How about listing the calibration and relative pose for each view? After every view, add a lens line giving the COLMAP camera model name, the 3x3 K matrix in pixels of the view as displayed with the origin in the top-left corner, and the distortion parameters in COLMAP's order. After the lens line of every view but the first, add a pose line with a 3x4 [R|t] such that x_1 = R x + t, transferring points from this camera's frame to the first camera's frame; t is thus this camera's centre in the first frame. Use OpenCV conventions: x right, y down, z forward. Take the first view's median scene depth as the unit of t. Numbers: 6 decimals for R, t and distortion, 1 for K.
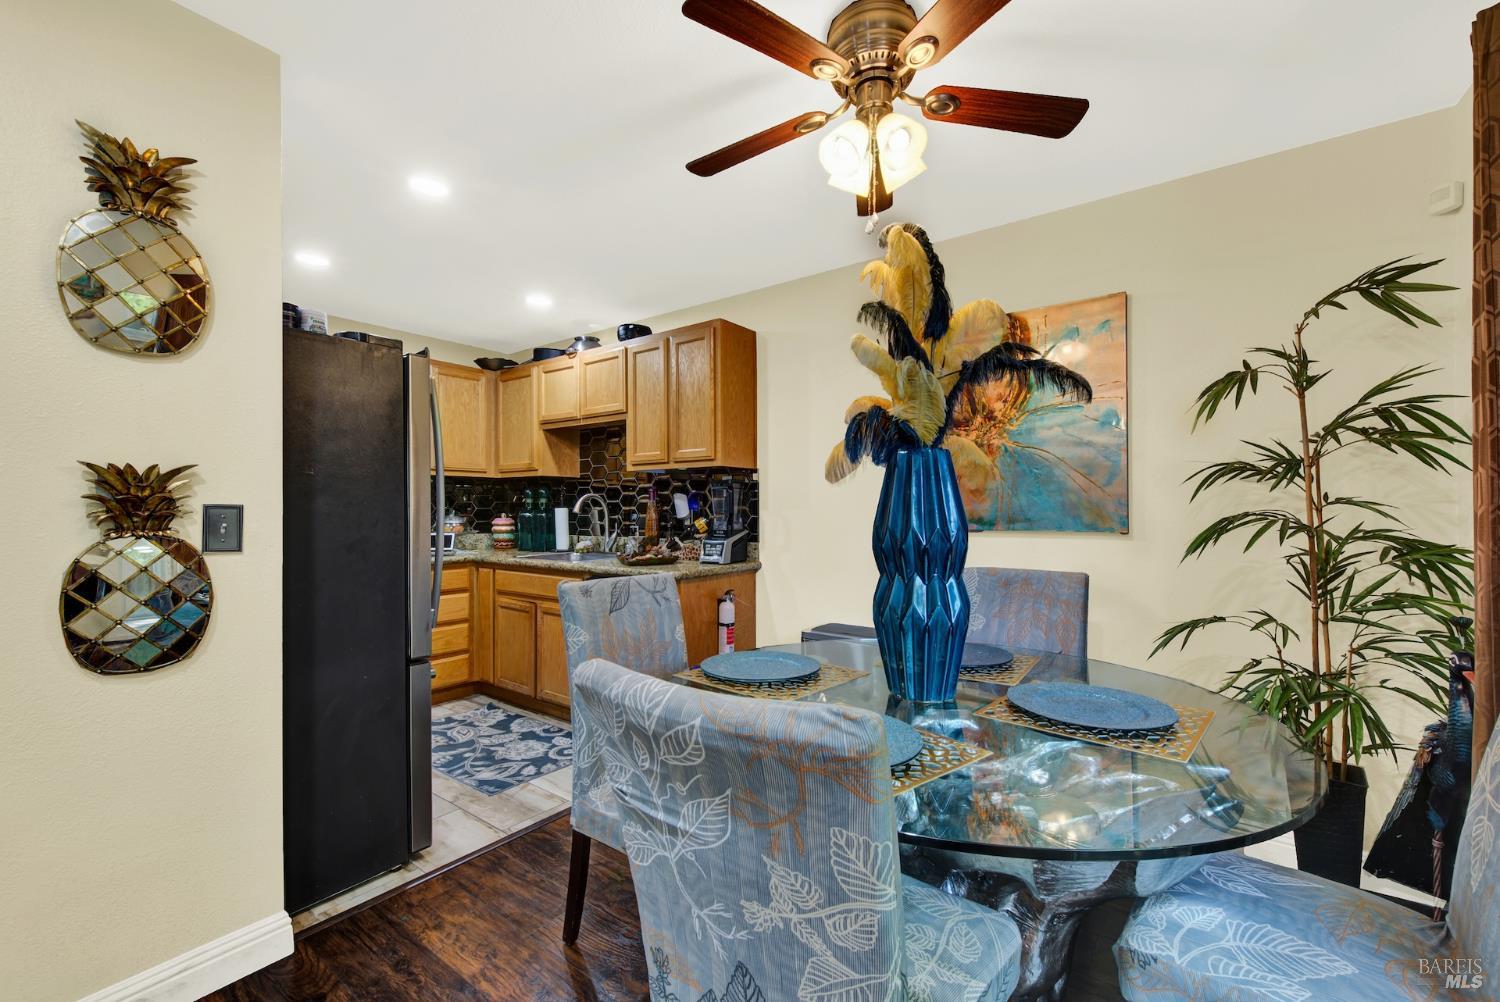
lens RADIAL K [[611.8, 0, 753.0], [0, 611.8, 506.7], [0, 0, 1]] dist [0.002089, -0.001821]
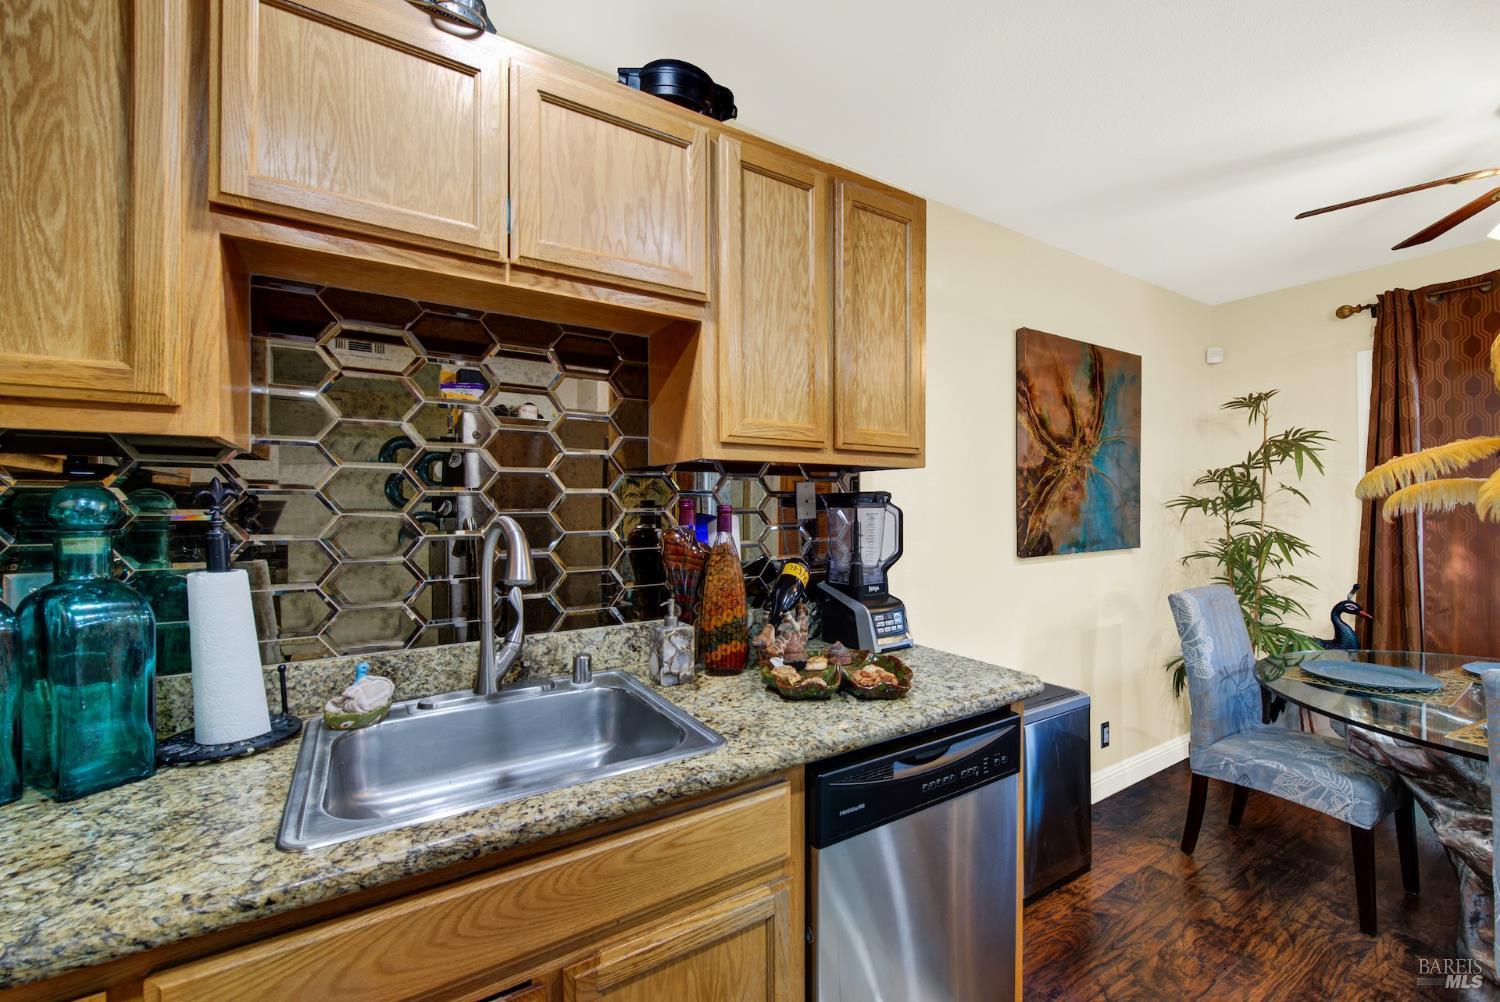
lens RADIAL K [[618.4, 0, 756.9], [0, 618.4, 502.6], [0, 0, 1]] dist [0.000959, -0.000482]
pose [[0.355509, 0.004176, 0.934664, -0.578493], [-0.000093, 0.999990, -0.004432, -0.030596], [-0.934673, 0.001488, 0.355506, 0.871377]]
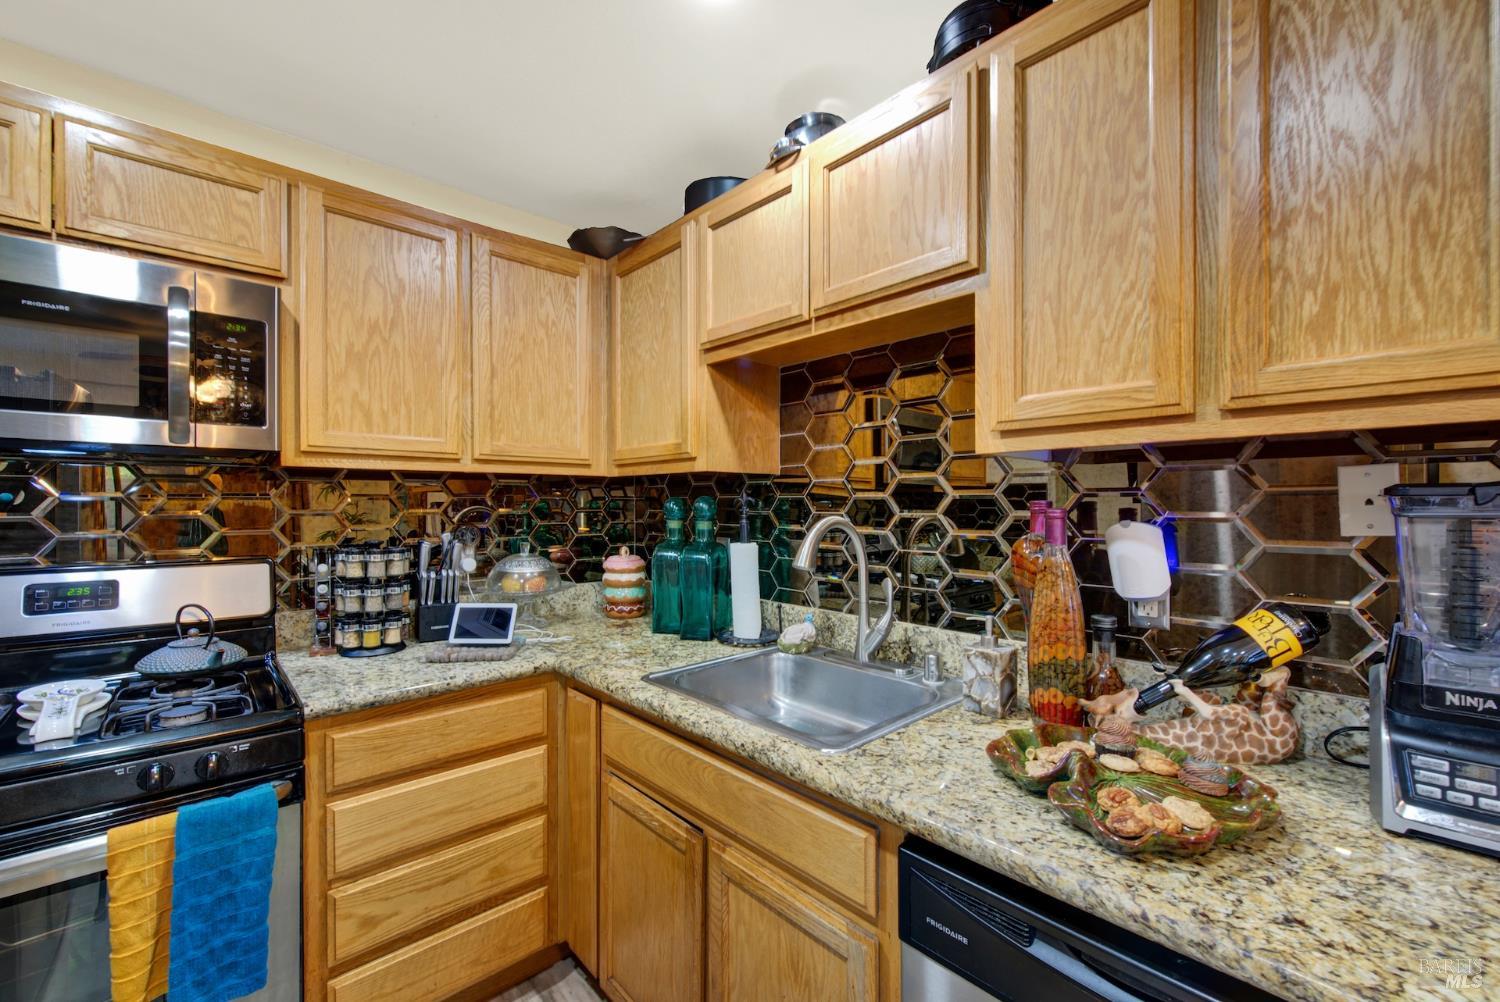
lens RADIAL K [[611.8, 0, 753.0], [0, 611.8, 506.7], [0, 0, 1]] dist [0.002089, -0.001821]
pose [[0.981739, 0.002920, -0.190211, -0.273256], [-0.001905, 0.999983, 0.005514, -0.033438], [0.190224, -0.005051, 0.981728, 0.691819]]
